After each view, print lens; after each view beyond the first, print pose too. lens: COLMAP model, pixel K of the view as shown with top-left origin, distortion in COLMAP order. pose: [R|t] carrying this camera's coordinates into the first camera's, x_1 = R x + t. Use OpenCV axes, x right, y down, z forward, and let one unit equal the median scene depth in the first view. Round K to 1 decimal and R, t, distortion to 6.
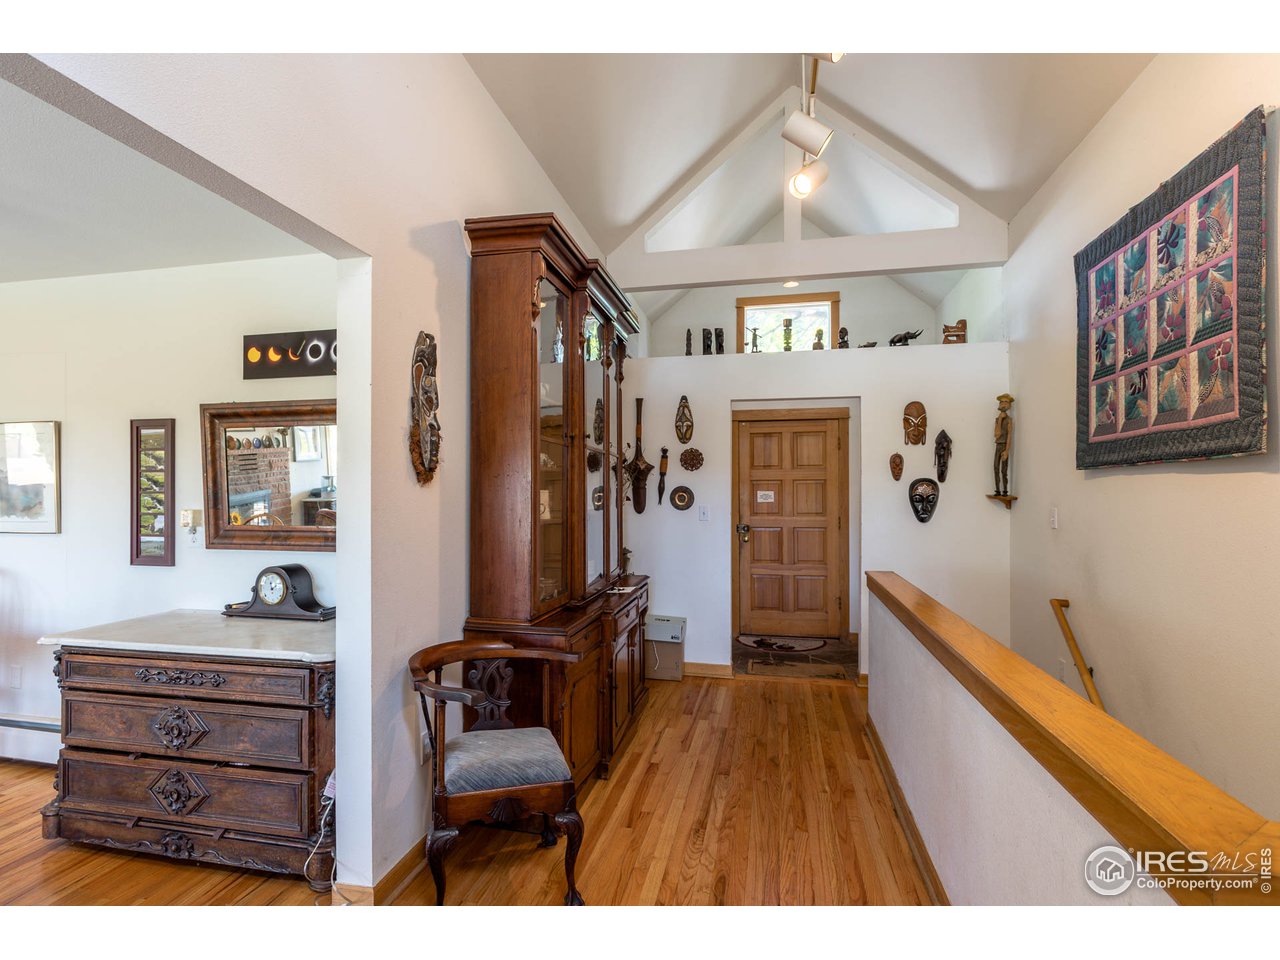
lens RADIAL K [[611.5, 0, 644.8], [0, 611.5, 464.2], [0, 0, 1]] dist [0.000526, 0.000691]
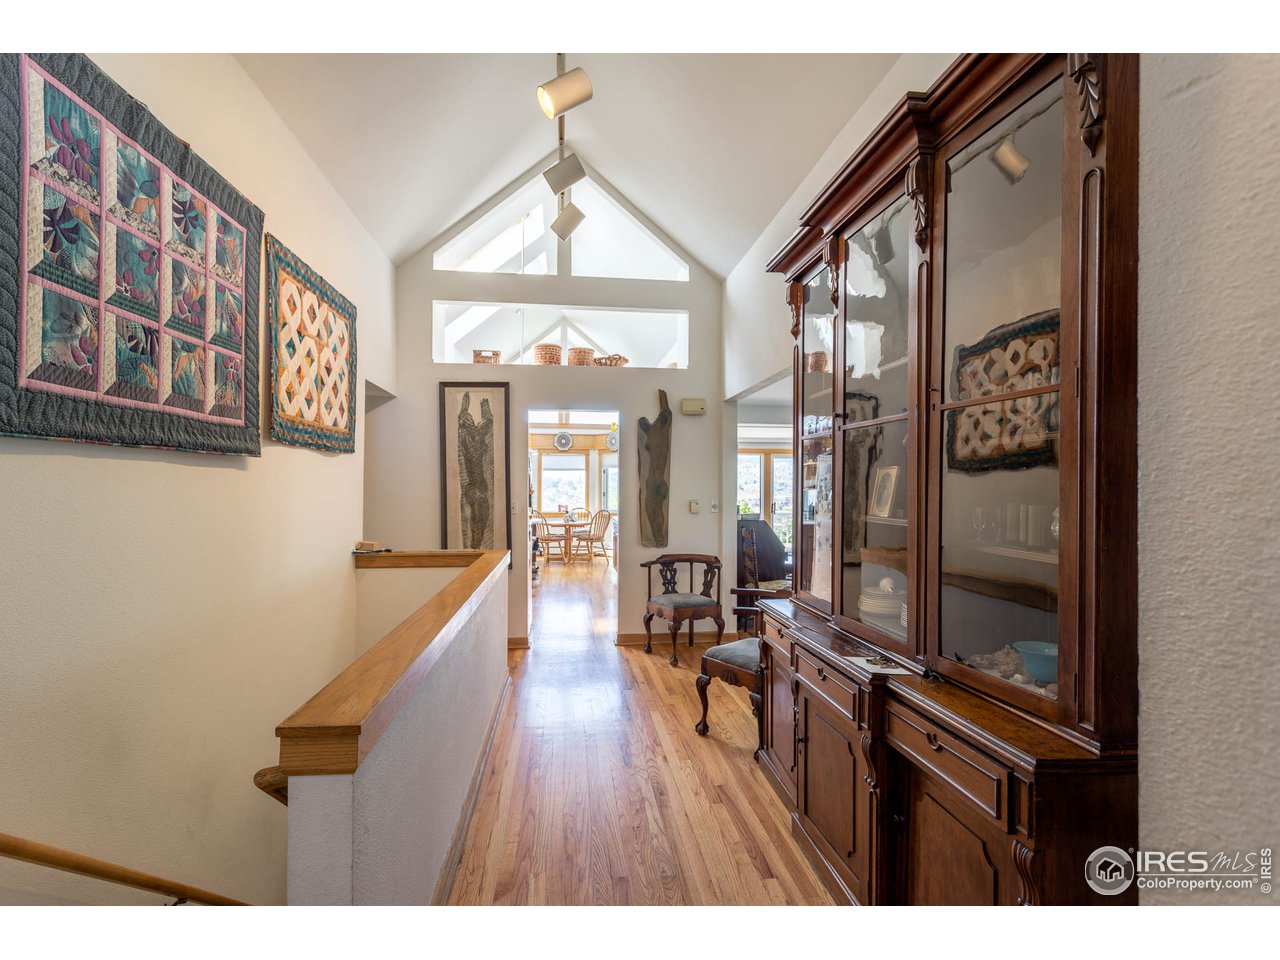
lens RADIAL K [[640.8, 0, 640.0], [0, 640.8, 480.0], [0, 0, 1]] dist [0.033305, 0.000507]
pose [[-0.945984, -0.019990, -0.323596, 0.487990], [-0.001837, 0.998412, -0.056307, 0.089510], [0.324208, -0.052671, -0.944518, 2.014659]]
